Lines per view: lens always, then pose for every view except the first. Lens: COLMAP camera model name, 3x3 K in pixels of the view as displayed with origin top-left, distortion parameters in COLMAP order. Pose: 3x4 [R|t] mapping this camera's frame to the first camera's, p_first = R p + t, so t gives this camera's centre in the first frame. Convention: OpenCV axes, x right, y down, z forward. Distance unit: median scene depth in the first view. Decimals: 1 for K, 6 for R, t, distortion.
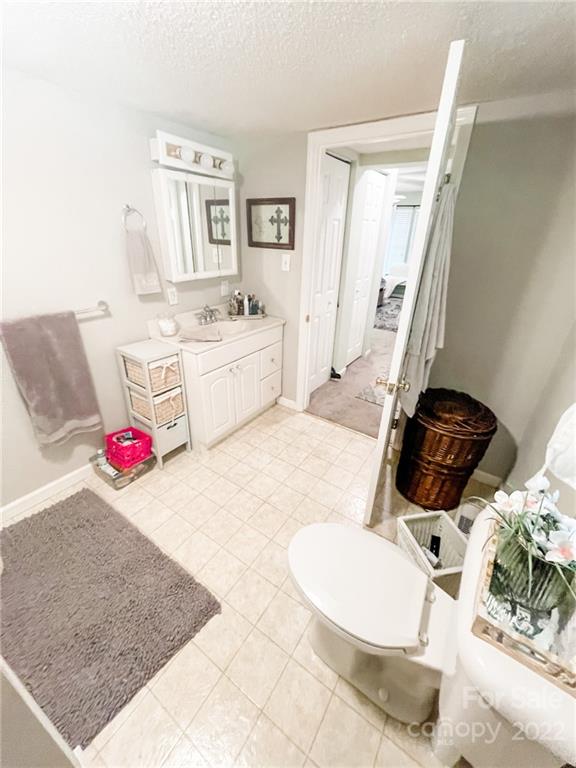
lens RADIAL K [[310.4, 0, 286.4], [0, 310.4, 380.4], [0, 0, 1]] dist [-0.000681, 0.000889]
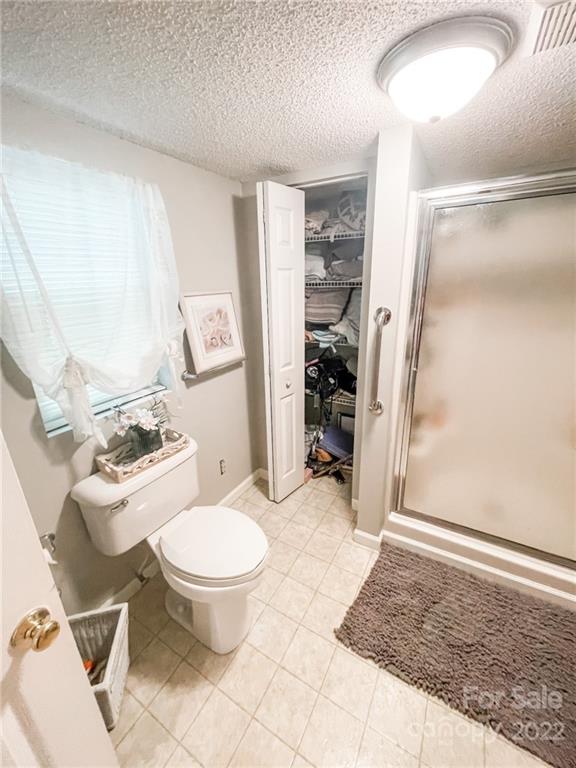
lens RADIAL K [[311.2, 0, 286.2], [0, 311.2, 383.2], [0, 0, 1]] dist [0.017910, 0.000139]
pose [[-0.997627, 0.021031, -0.065558, 0.002205], [-0.030636, 0.717132, 0.696264, -0.428620], [0.061657, 0.696620, -0.714786, 0.844731]]
